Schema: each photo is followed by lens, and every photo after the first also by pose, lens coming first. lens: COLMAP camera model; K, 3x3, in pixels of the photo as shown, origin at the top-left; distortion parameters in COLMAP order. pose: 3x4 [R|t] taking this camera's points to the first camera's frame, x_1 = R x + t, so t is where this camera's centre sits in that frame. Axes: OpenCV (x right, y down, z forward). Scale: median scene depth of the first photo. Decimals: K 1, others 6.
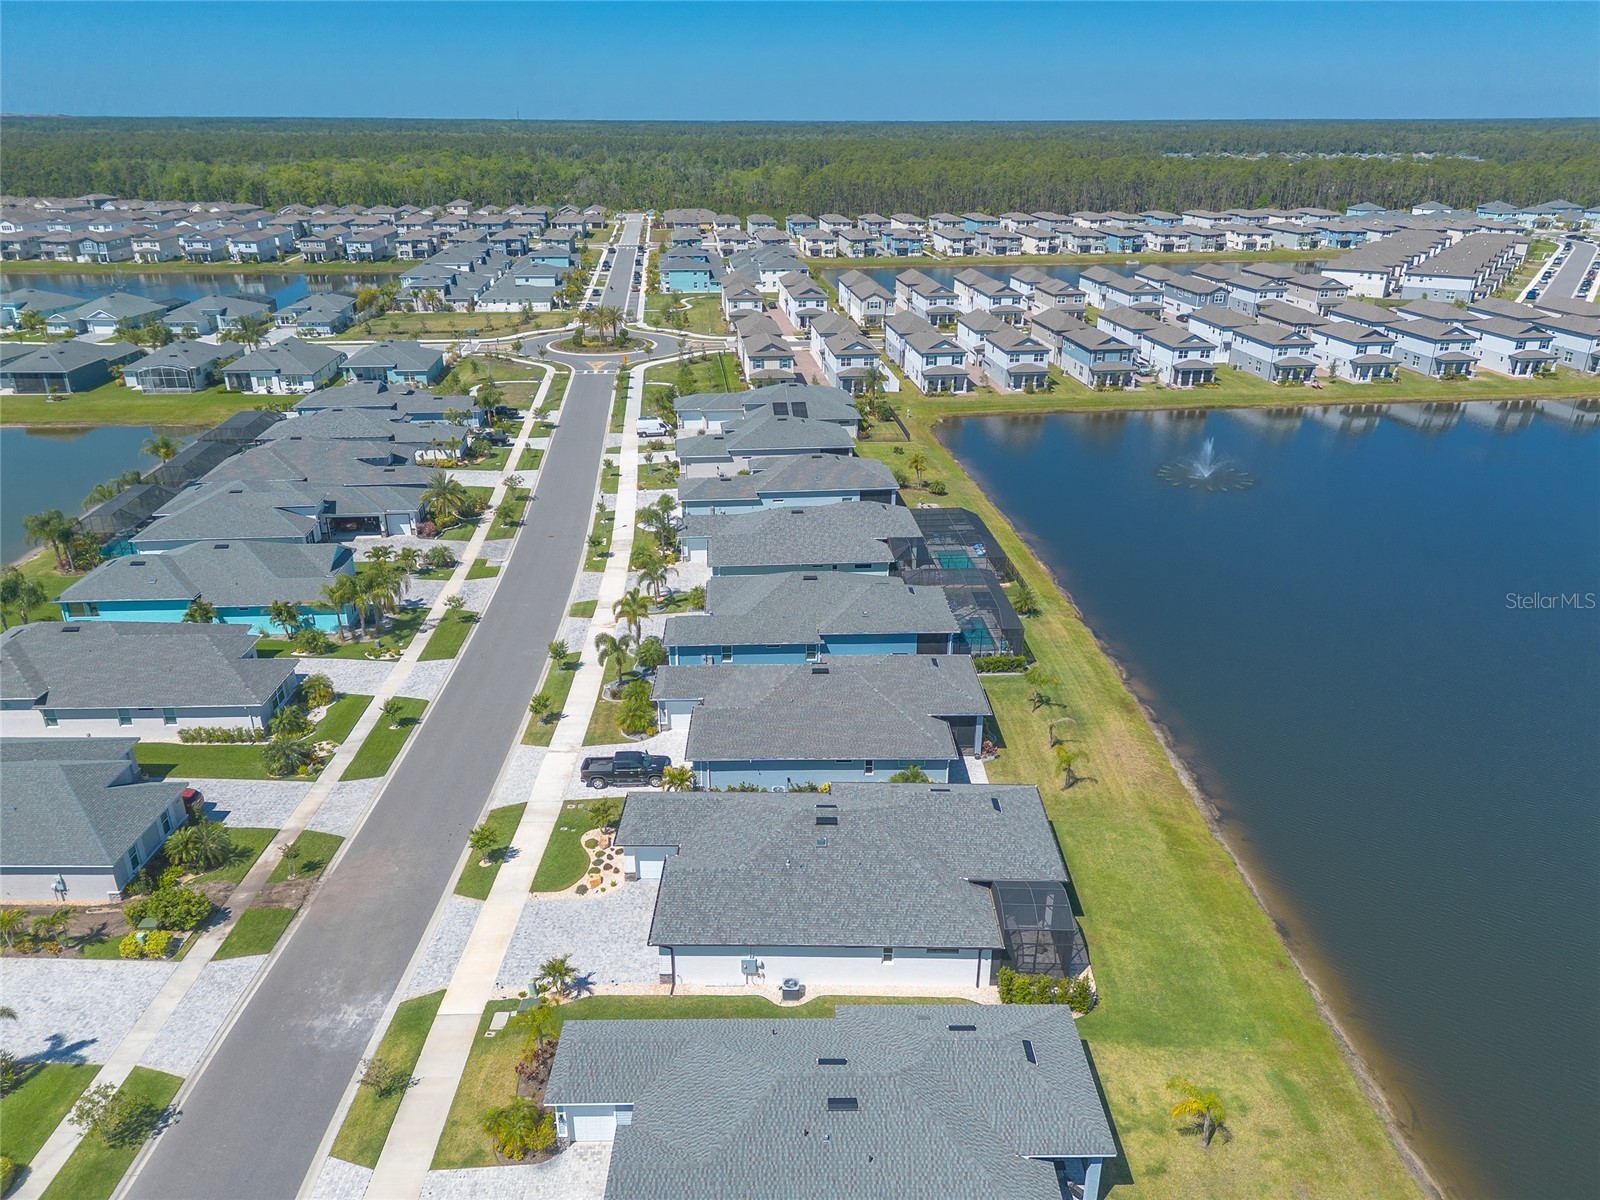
lens RADIAL K [[1127.0, 0, 797.8], [0, 1127.0, 601.1], [0, 0, 1]] dist [0.082120, -0.088014]
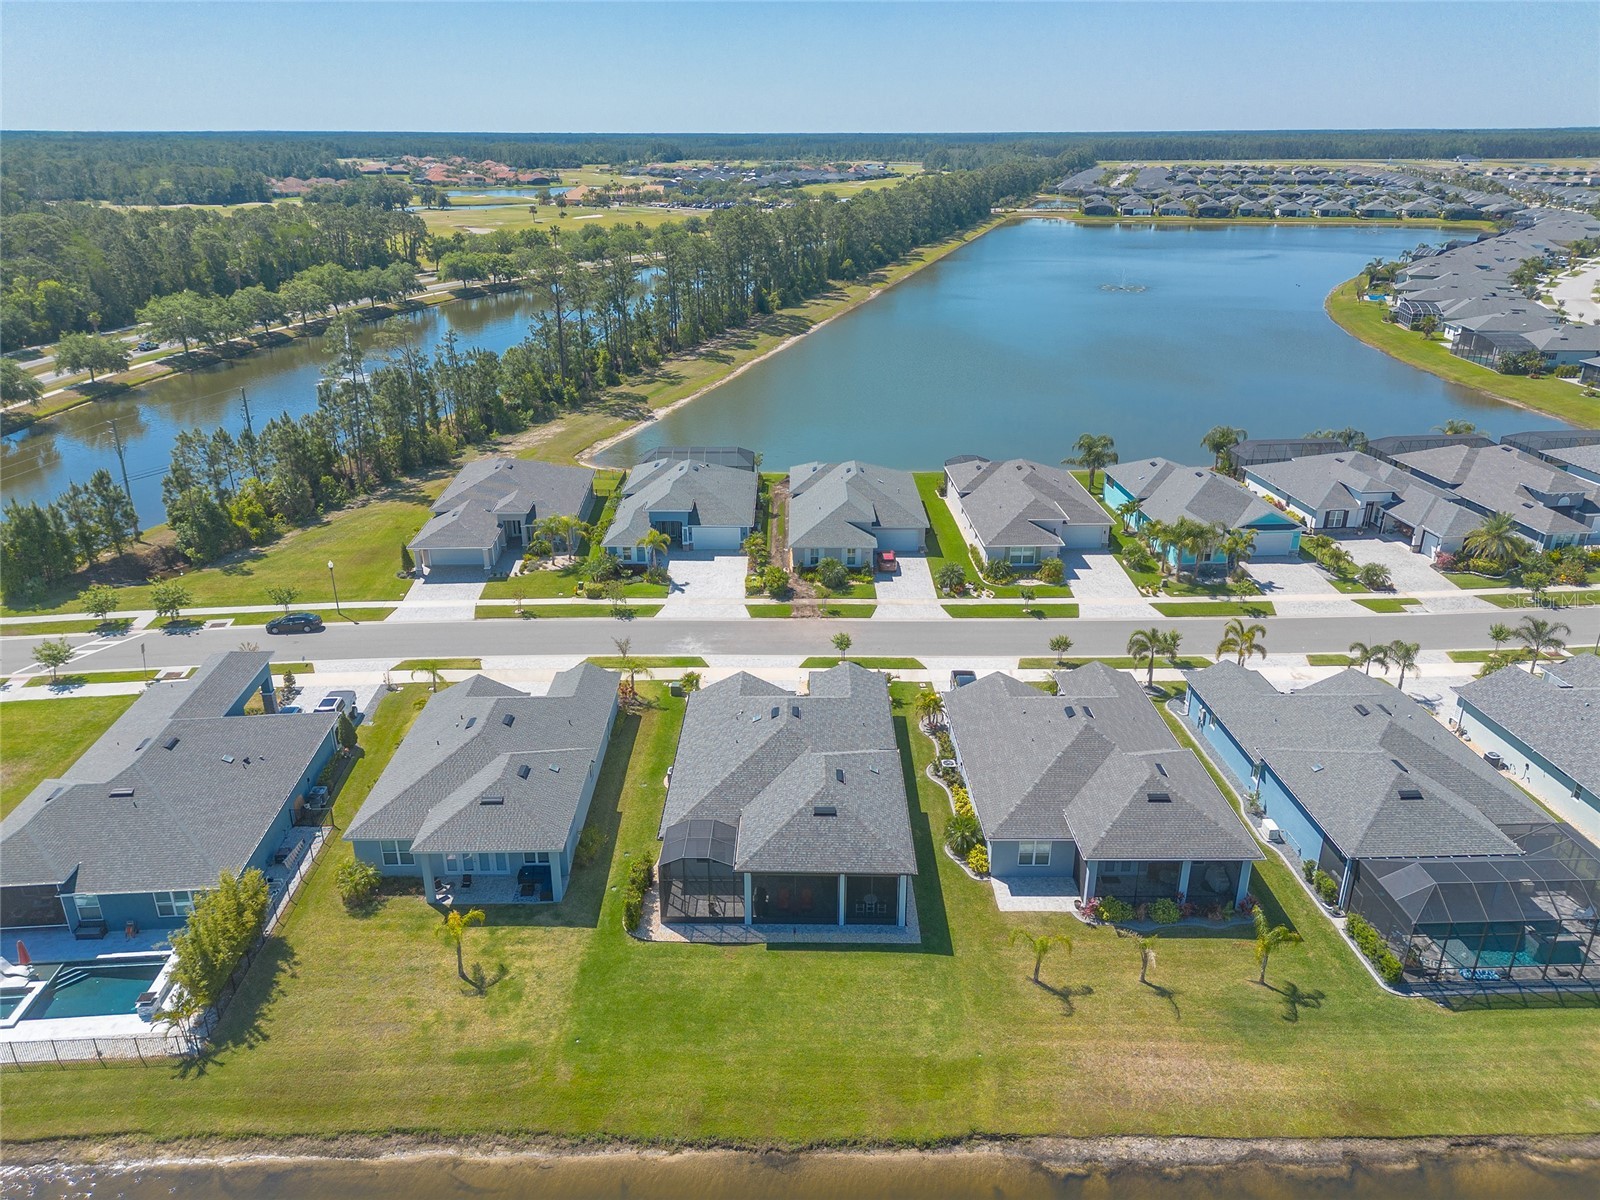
lens RADIAL K [[1129.9, 0, 788.3], [0, 1129.9, 600.7], [0, 0, 1]] dist [0.086949, -0.090546]
pose [[-0.005657, 0.378661, -0.925518, 0.677149], [-0.387516, 0.852382, 0.351107, -0.199451], [0.921846, 0.360639, 0.141915, 0.533489]]
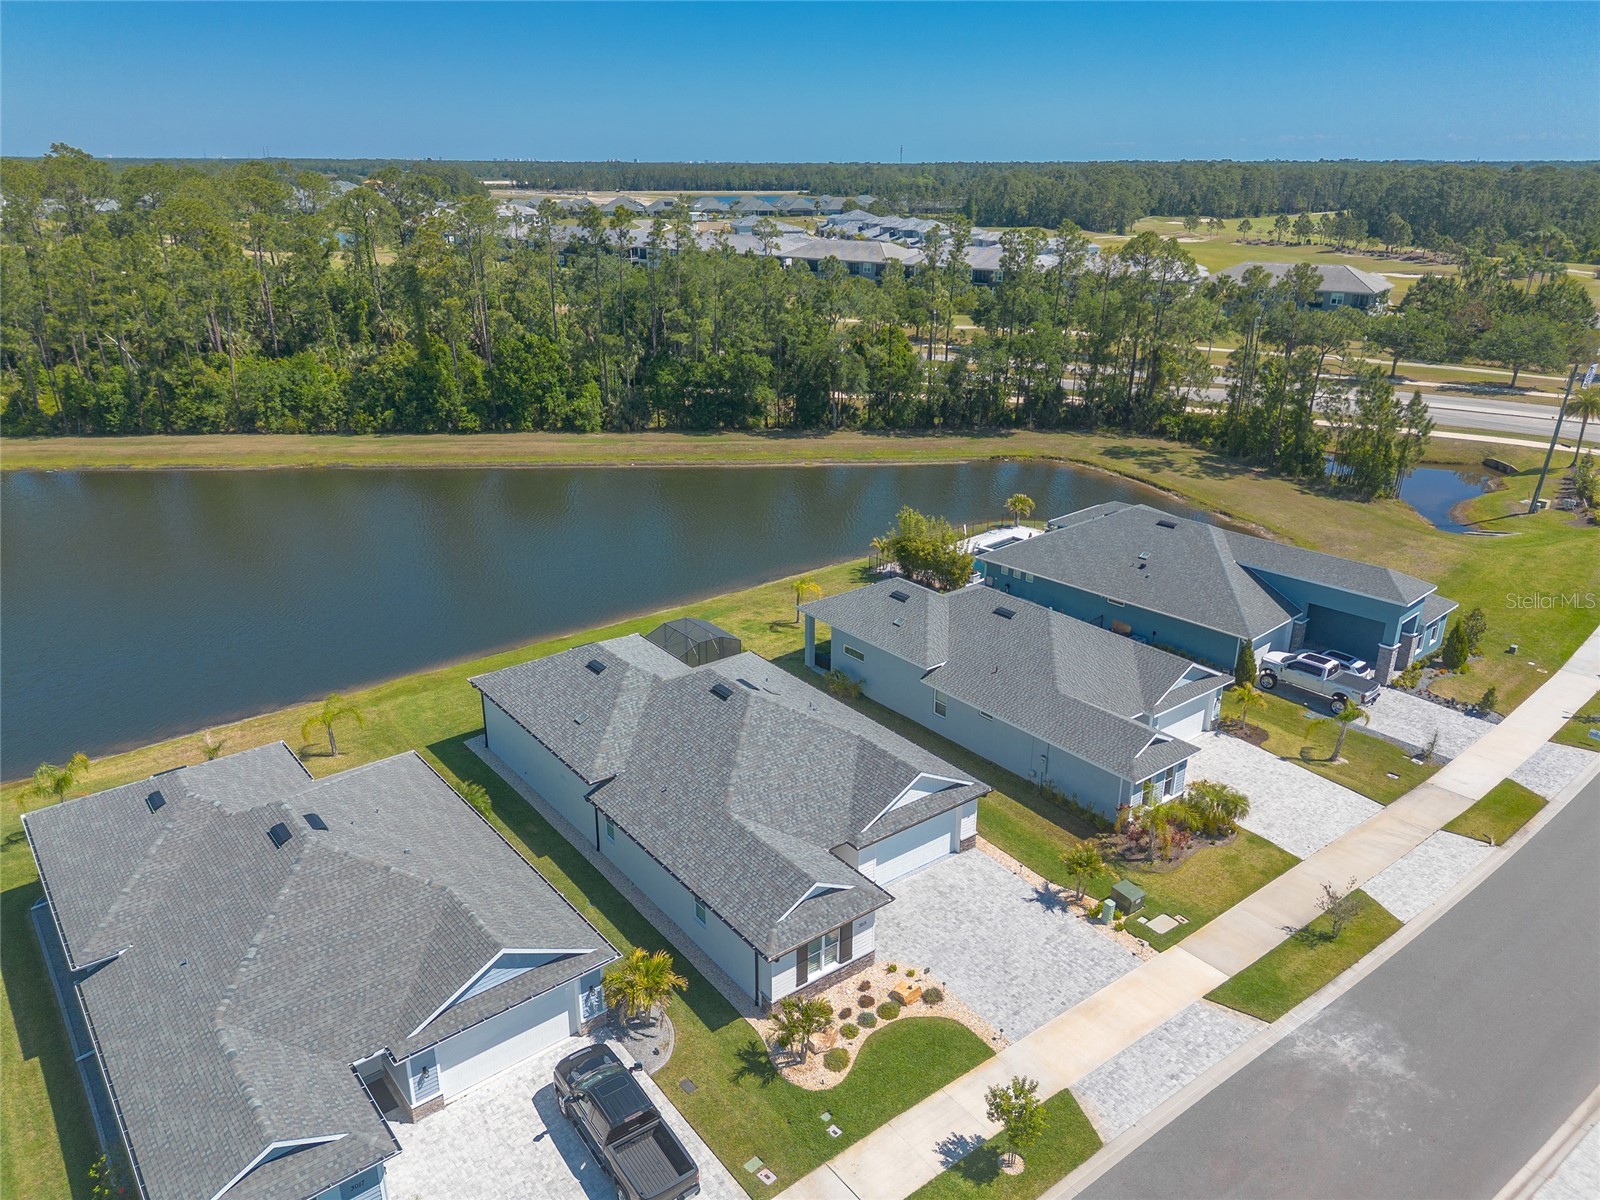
lens RADIAL K [[1127.0, 0, 797.8], [0, 1127.0, 601.1], [0, 0, 1]] dist [0.082120, -0.088014]
pose [[-0.614736, -0.286665, 0.734795, -0.373213], [0.303838, 0.773647, 0.556016, -0.187397], [-0.727862, 0.565061, -0.388489, 0.822651]]
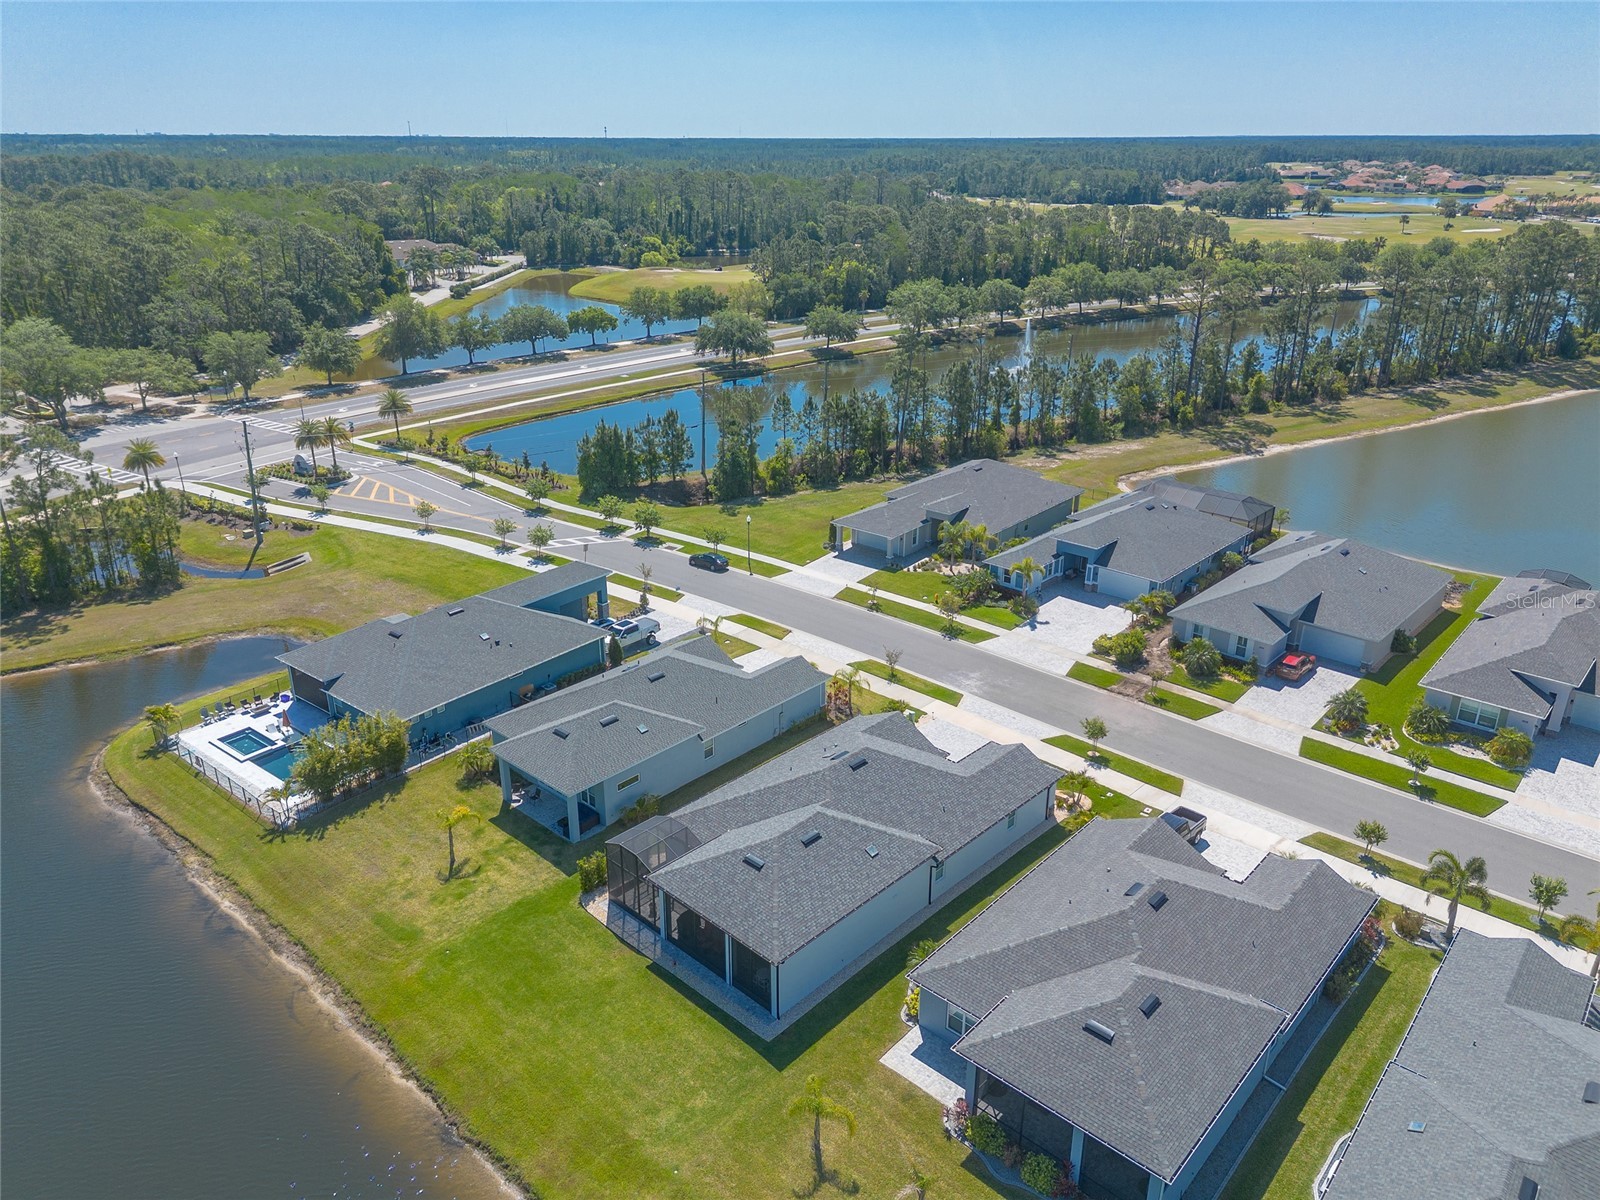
lens RADIAL K [[1127.0, 0, 797.8], [0, 1127.0, 601.1], [0, 0, 1]] dist [0.082120, -0.088014]
pose [[-0.683818, 0.273937, -0.676277, 0.472544], [-0.285707, 0.752313, 0.593630, -0.342424], [0.671390, 0.599152, -0.436179, 0.882893]]
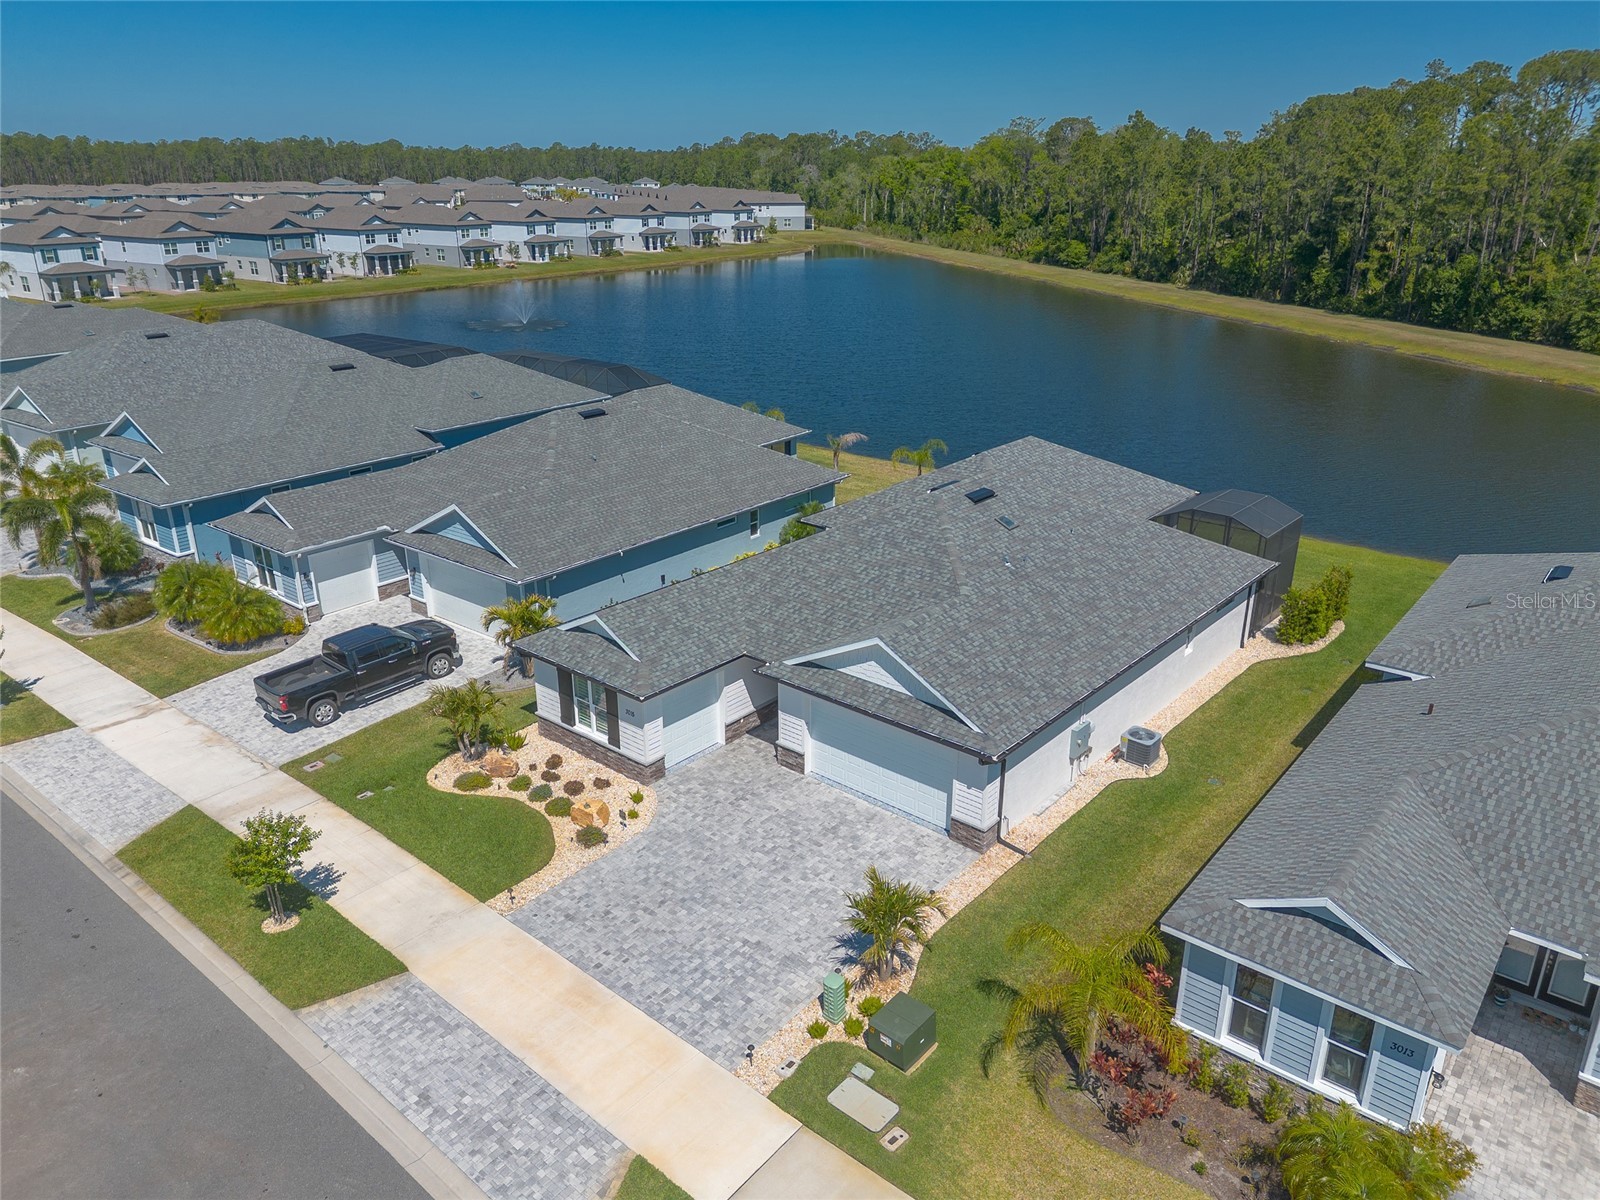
lens RADIAL K [[1127.0, 0, 797.8], [0, 1127.0, 601.1], [0, 0, 1]] dist [0.082120, -0.088014]
pose [[0.641604, -0.276952, 0.715291, -0.295332], [0.298748, 0.949129, 0.099519, 0.106421], [-0.706466, 0.149840, 0.691704, 0.449609]]
